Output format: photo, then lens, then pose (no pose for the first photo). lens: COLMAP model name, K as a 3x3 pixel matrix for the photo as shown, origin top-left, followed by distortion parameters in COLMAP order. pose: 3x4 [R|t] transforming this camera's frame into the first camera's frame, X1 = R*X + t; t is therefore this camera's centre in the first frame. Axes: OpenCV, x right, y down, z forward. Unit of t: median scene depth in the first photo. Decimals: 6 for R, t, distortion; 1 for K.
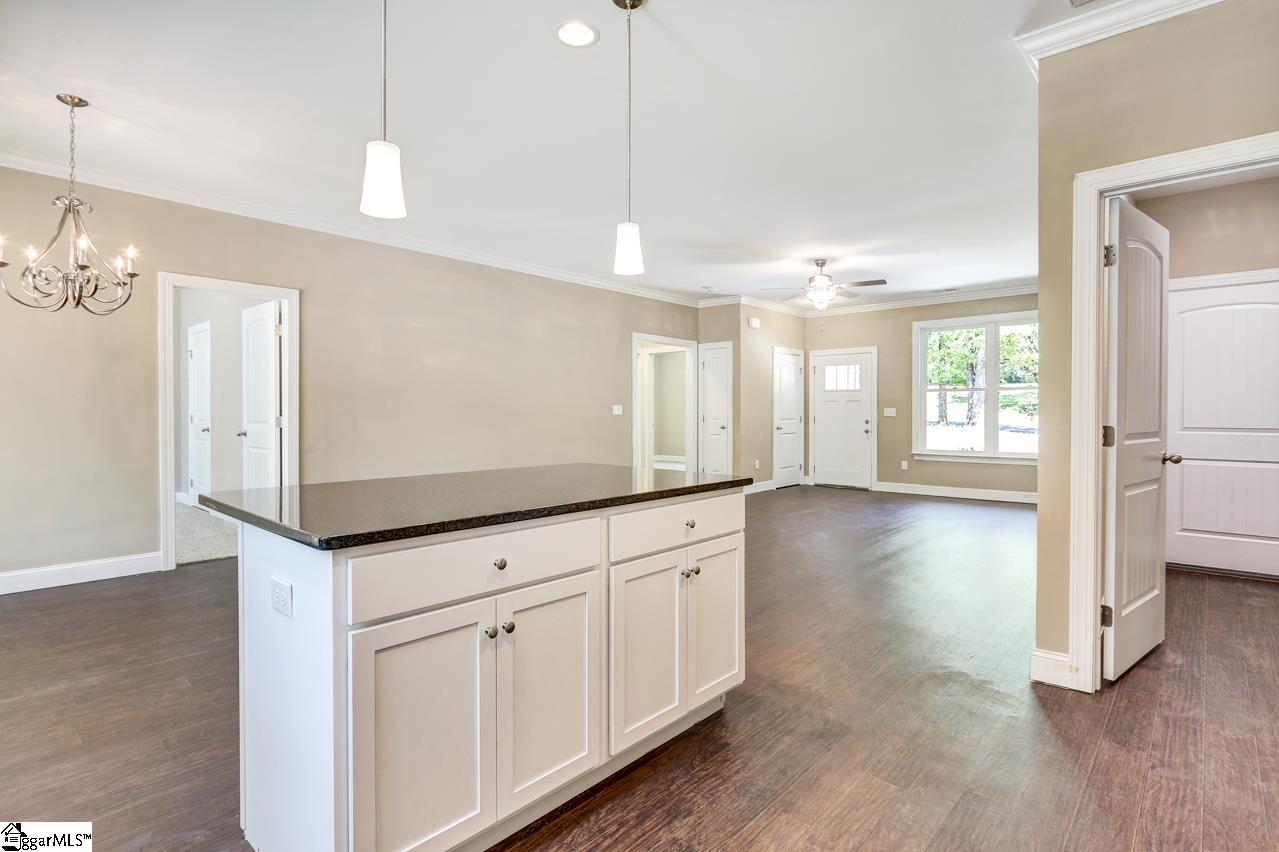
lens RADIAL K [[646.9, 0, 639.5], [0, 646.9, 426.0], [0, 0, 1]] dist [-0.053457, 0.029832]
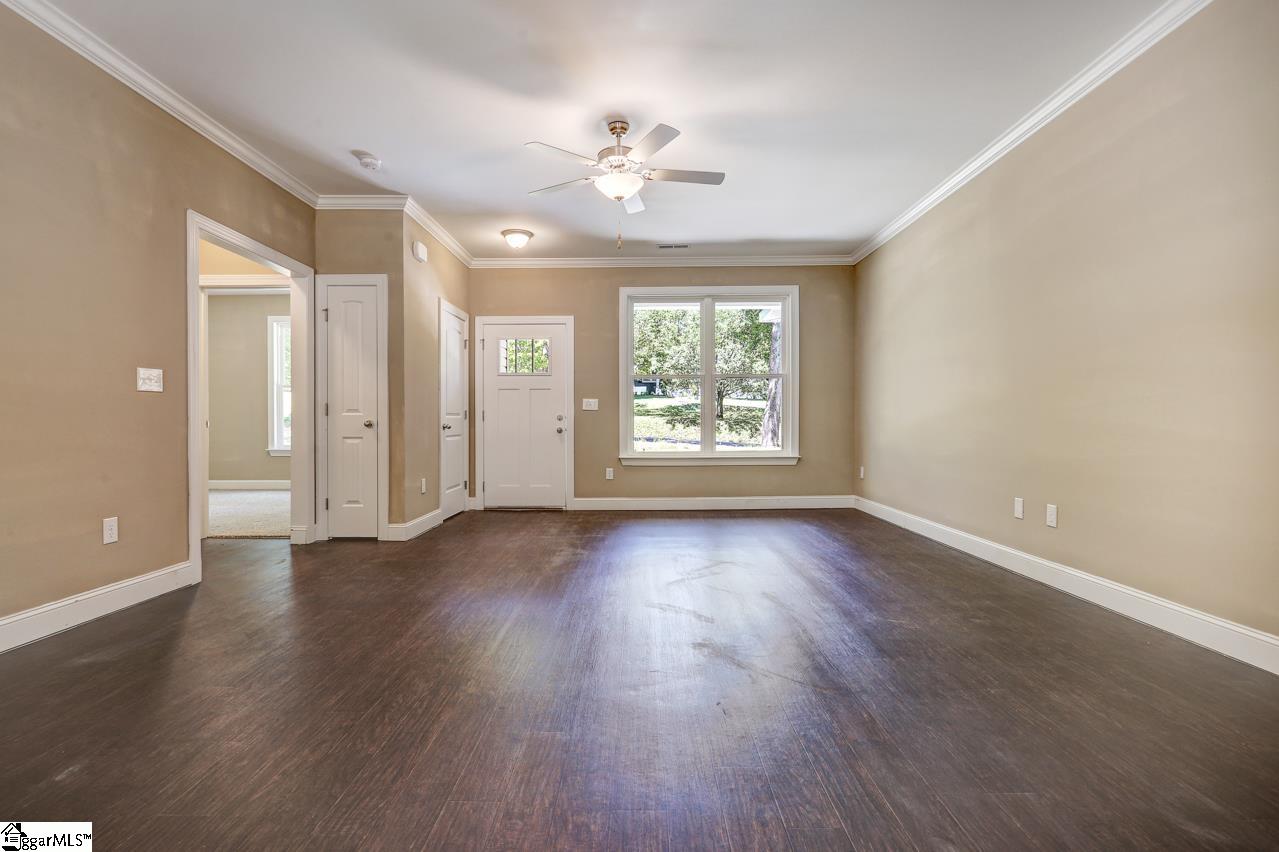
lens RADIAL K [[619.2, 0, 629.3], [0, 619.2, 427.0], [0, 0, 1]] dist [-0.010411, -0.000007]
pose [[0.748560, -0.006274, 0.663037, -0.059649], [0.021014, 0.999677, -0.014265, 0.016775], [-0.662734, 0.024611, 0.748450, 0.437544]]
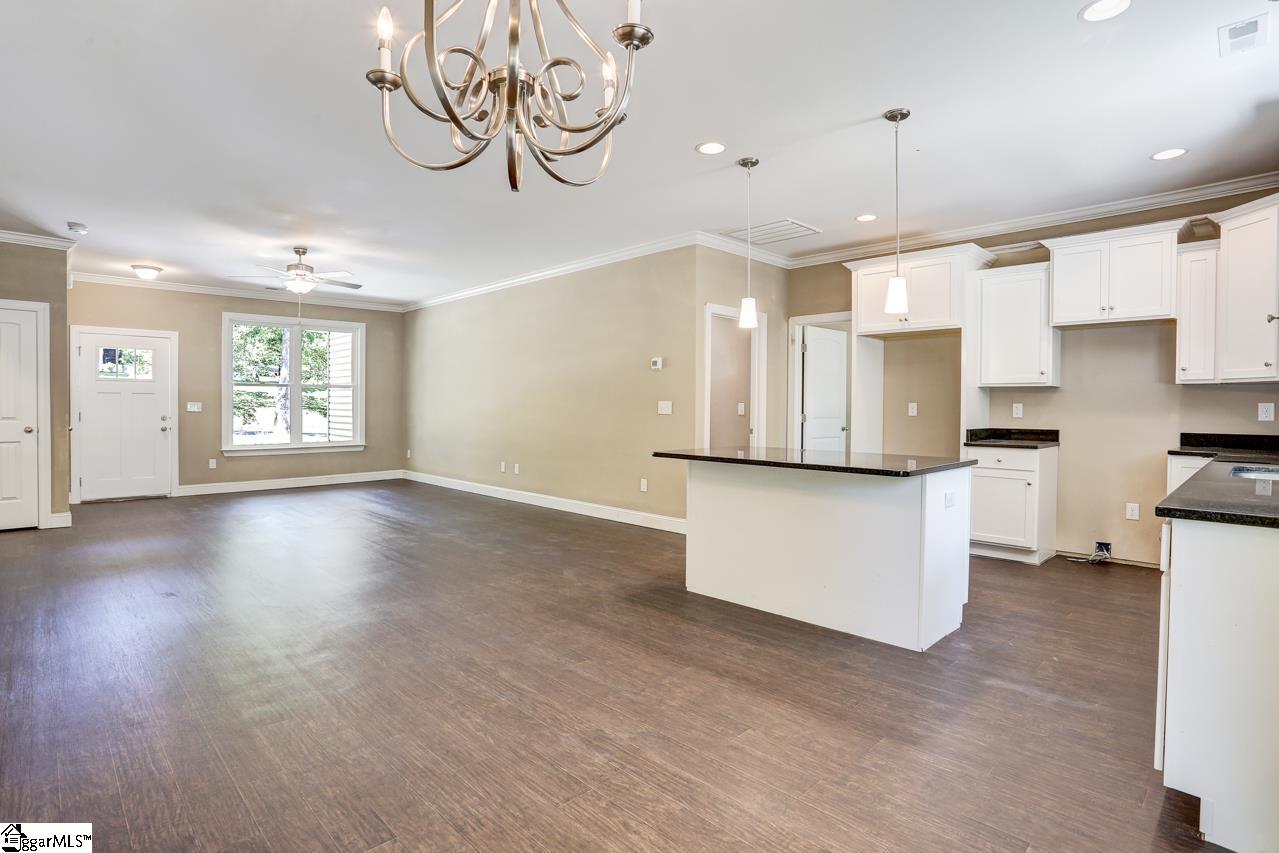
lens RADIAL K [[646.9, 0, 639.5], [0, 646.9, 426.5], [0, 0, 1]] dist [-0.053457, 0.029832]
pose [[0.049224, -0.032080, 0.998272, -0.484628], [0.019129, 0.999331, 0.031171, -0.010140], [-0.998605, 0.017562, 0.049804, 0.338205]]
